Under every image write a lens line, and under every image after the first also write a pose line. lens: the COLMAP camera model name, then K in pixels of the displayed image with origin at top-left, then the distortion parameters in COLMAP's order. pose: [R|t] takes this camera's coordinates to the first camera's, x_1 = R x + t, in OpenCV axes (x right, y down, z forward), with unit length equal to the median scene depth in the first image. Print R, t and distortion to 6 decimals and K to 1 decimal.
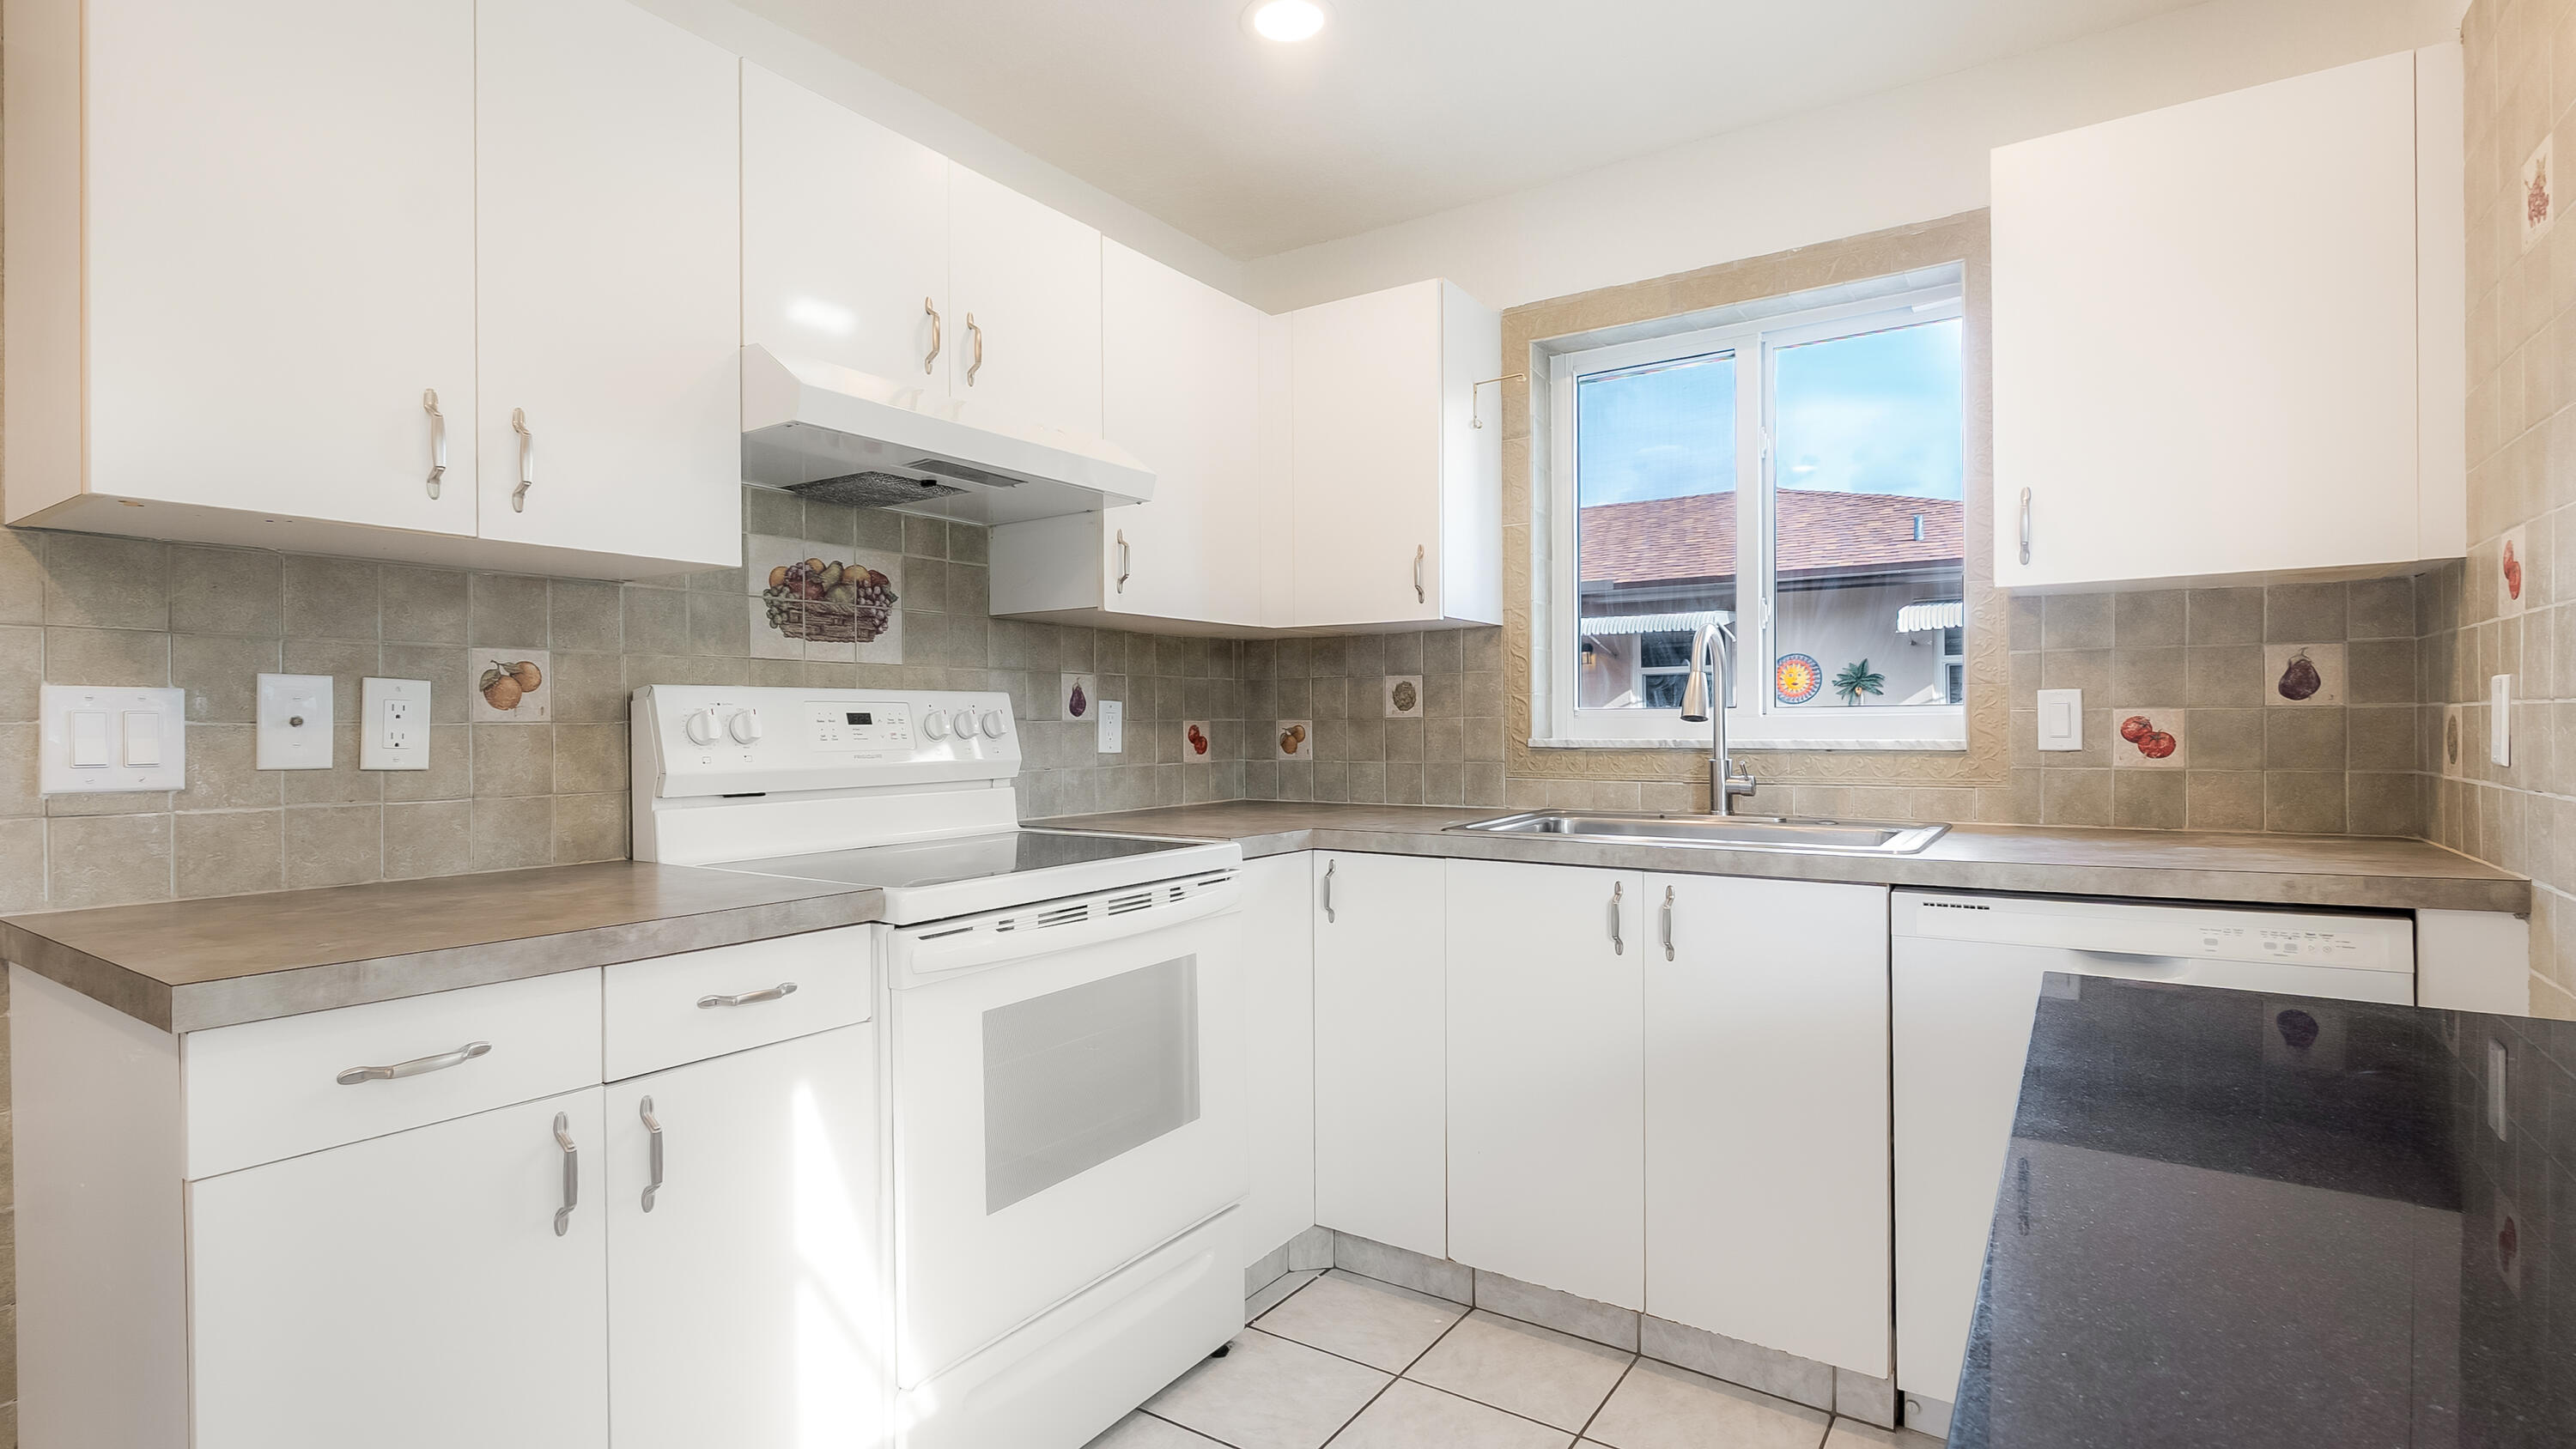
lens RADIAL K [[1201.2, 0, 1285.1], [0, 1201.2, 709.8], [0, 0, 1]] dist [-0.003868, 0.000103]
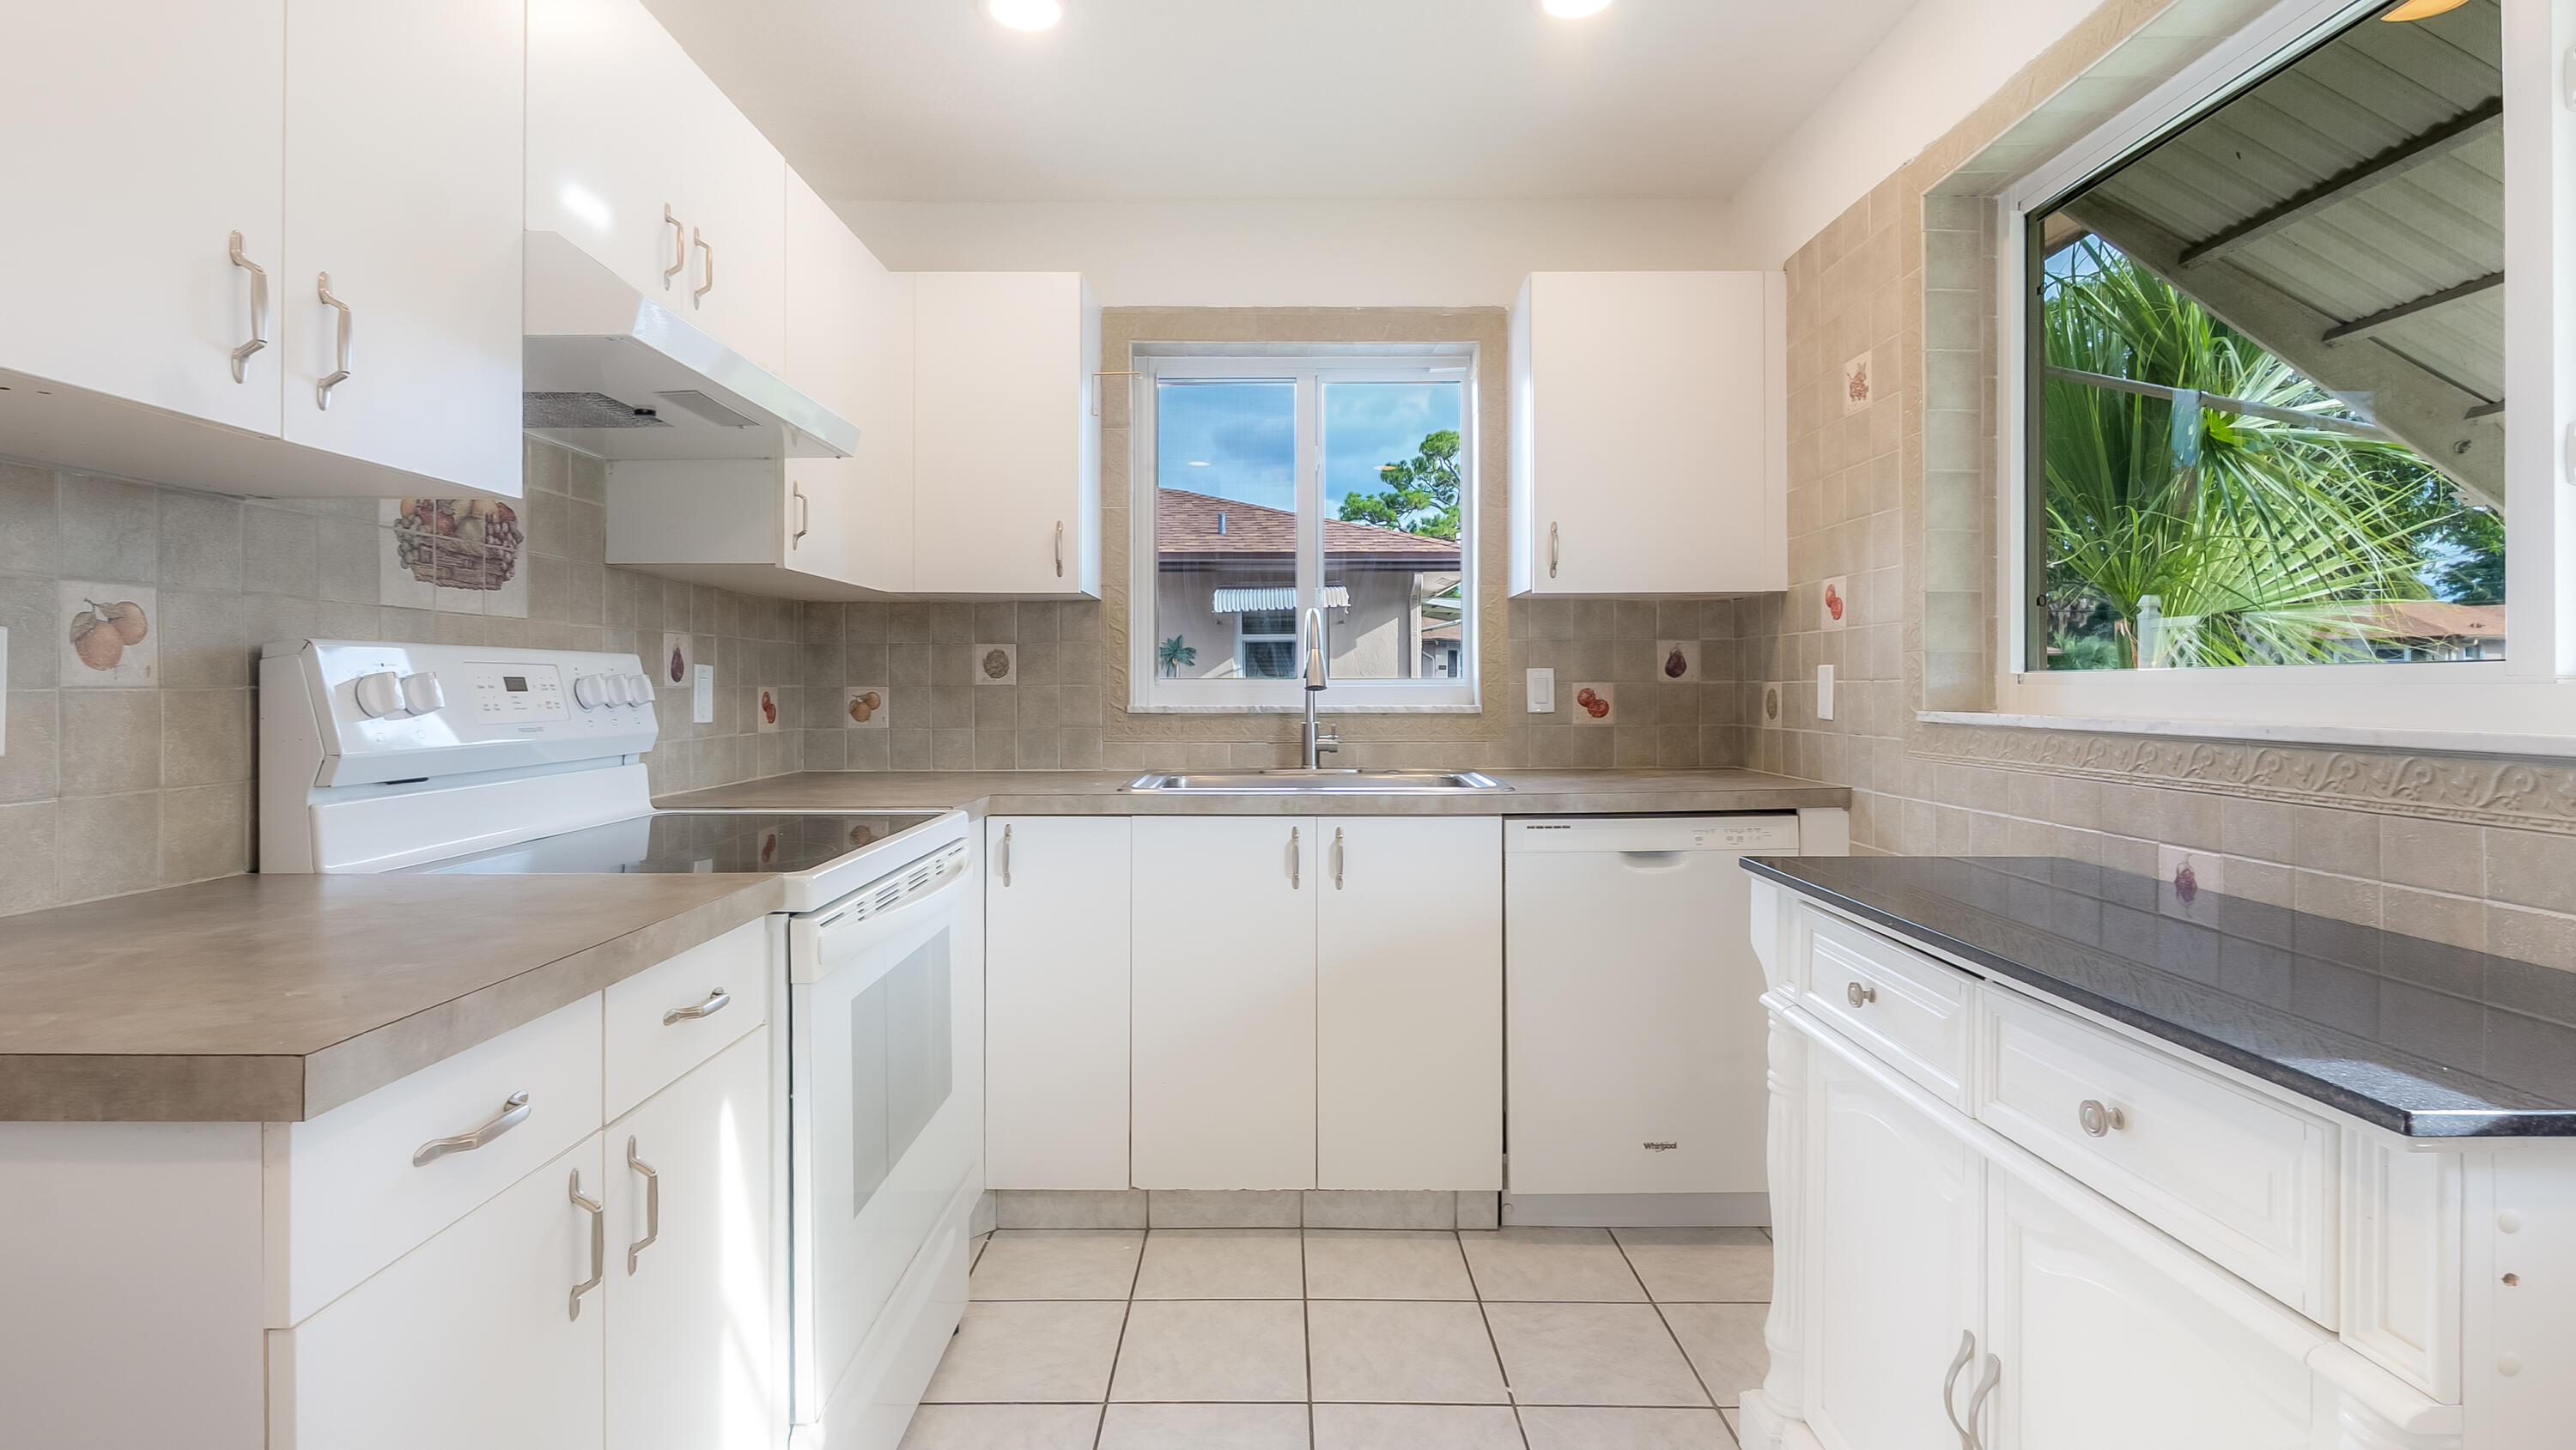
lens RADIAL K [[1197.8, 0, 1274.1], [0, 1197.8, 659.8], [0, 0, 1]] dist [-0.003170, -0.000119]
pose [[0.831884, 0.017570, 0.554671, -0.375406], [-0.010166, 0.999813, -0.016424, -0.001017], [-0.554856, 0.008024, 0.831908, 0.030935]]
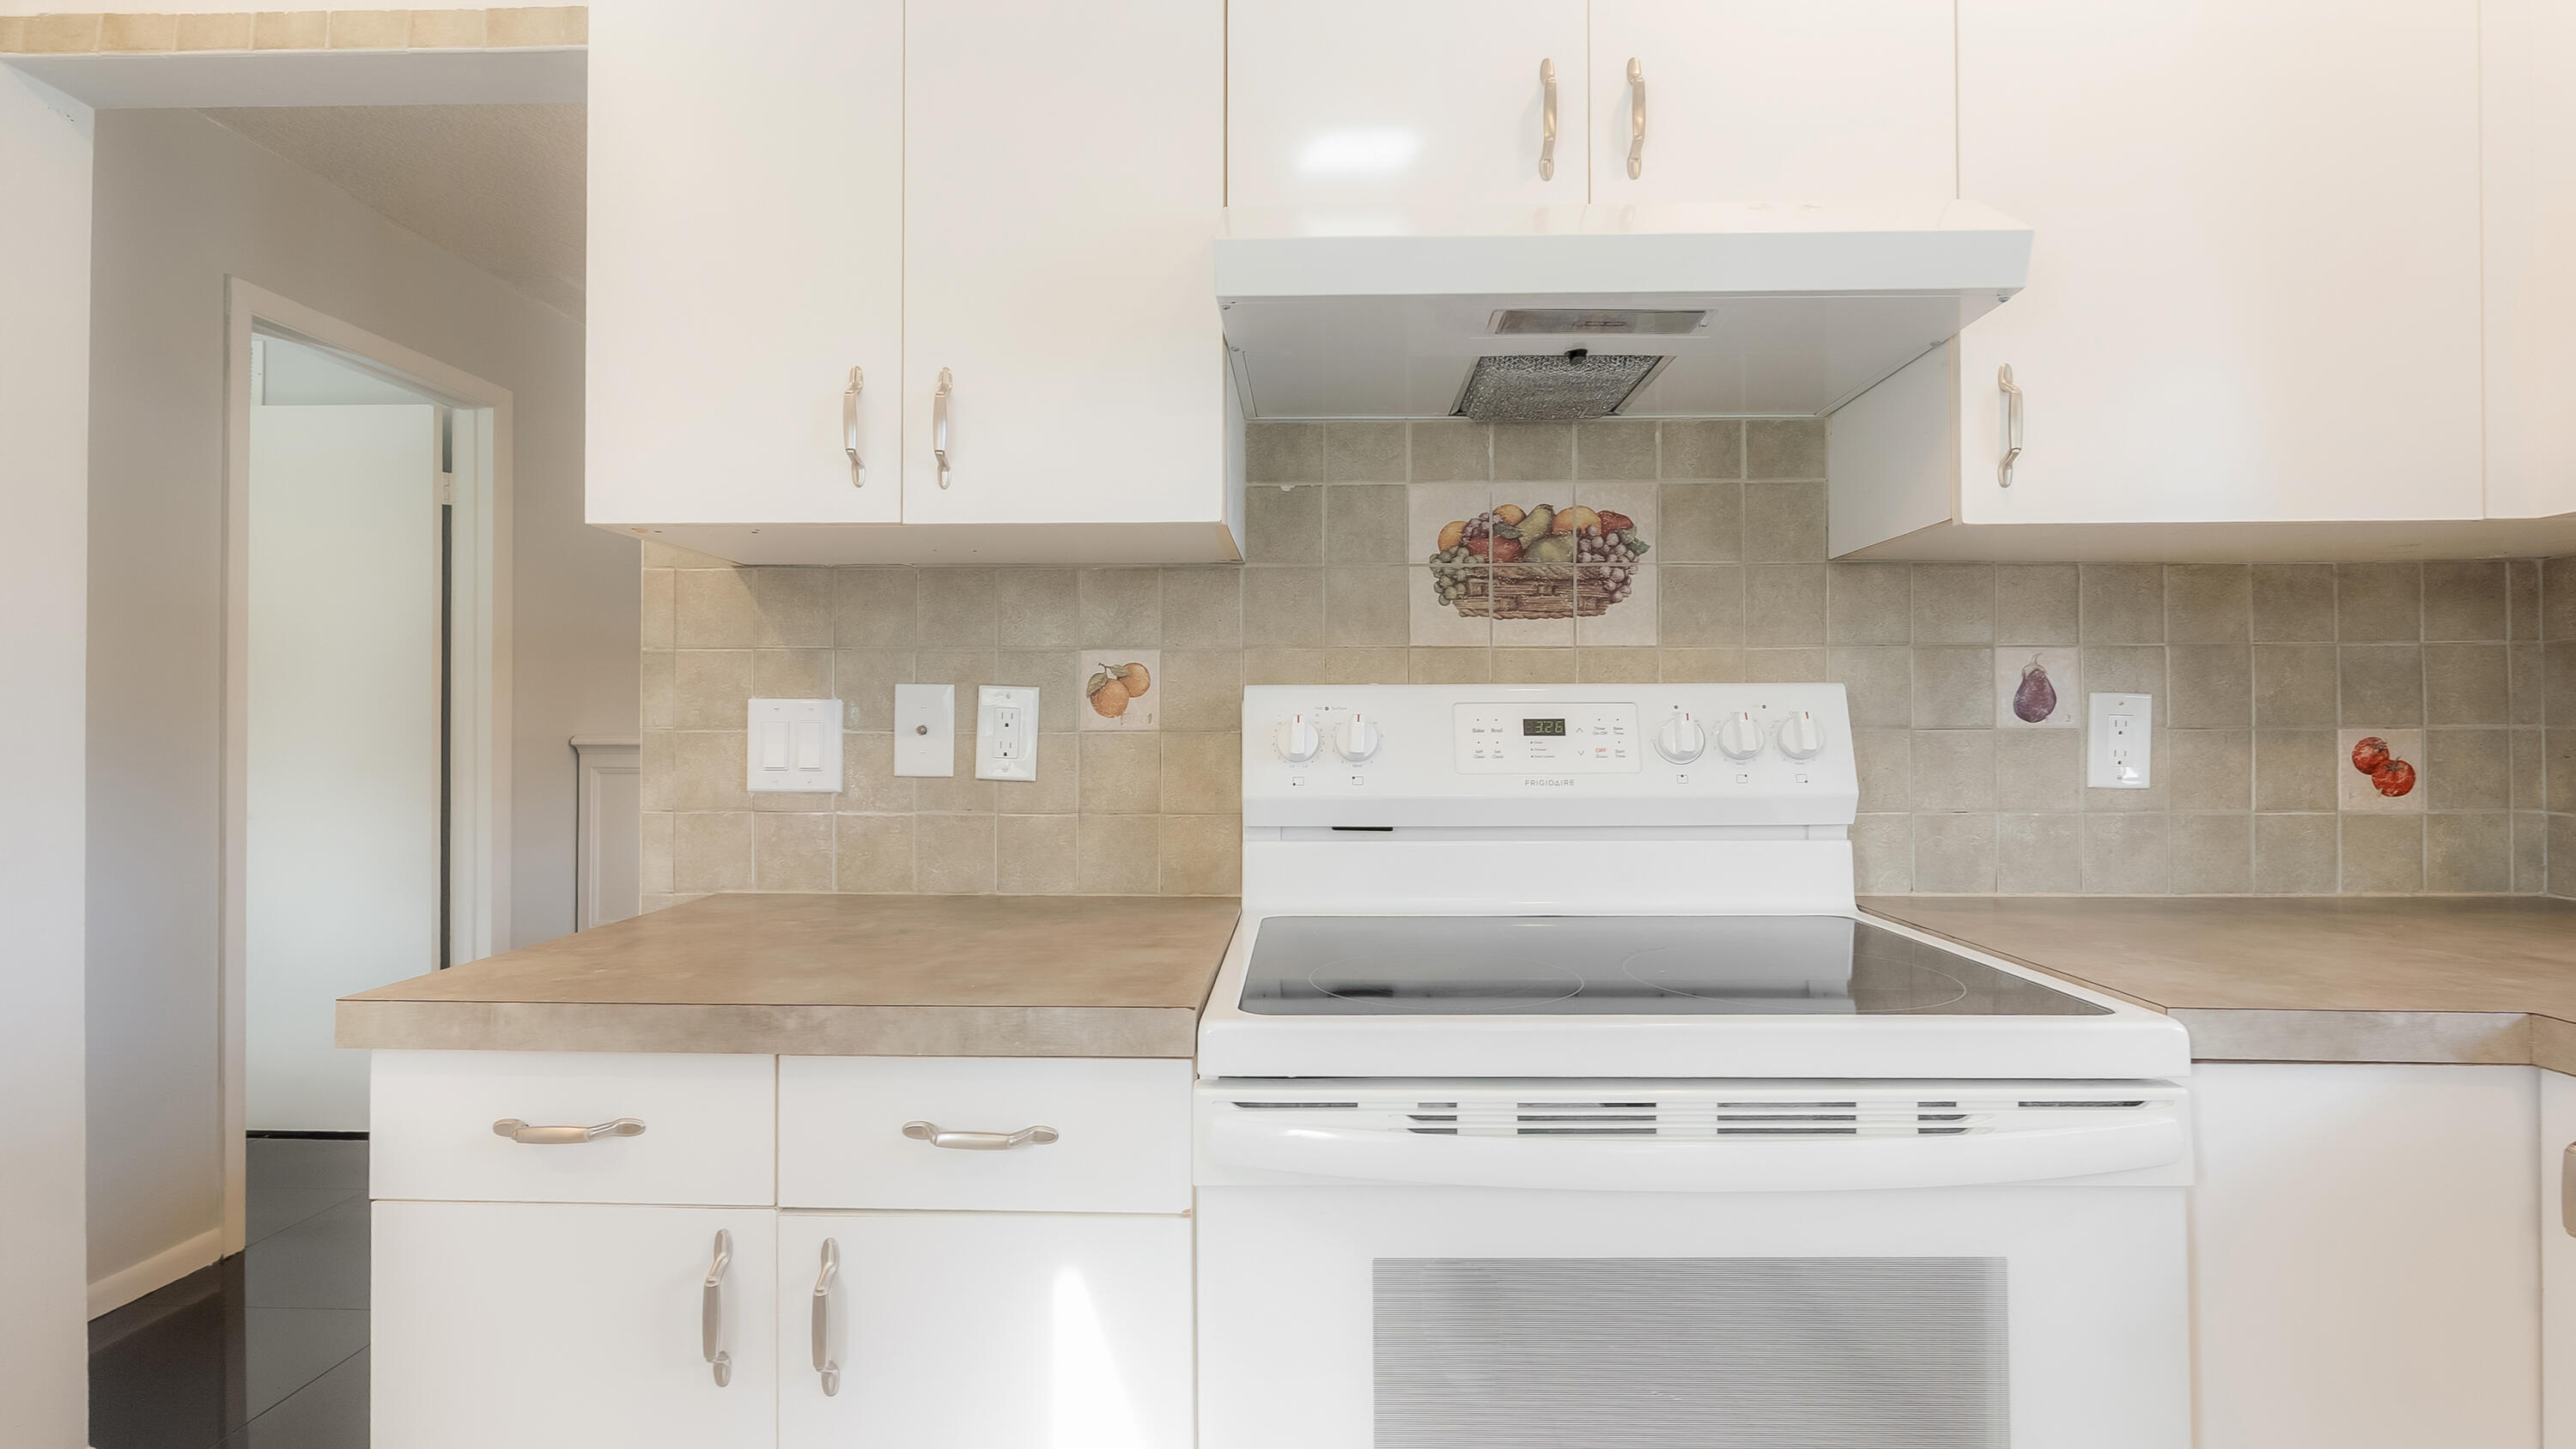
lens RADIAL K [[1201.6, 0, 1287.6], [0, 1201.6, 717.8], [0, 0, 1]] dist [-0.008415, -0.000001]
pose [[0.534920, -0.002271, -0.844900, 0.148599], [0.007381, 0.999971, 0.001985, -0.000319], [0.844870, -0.007298, 0.534921, 0.504368]]
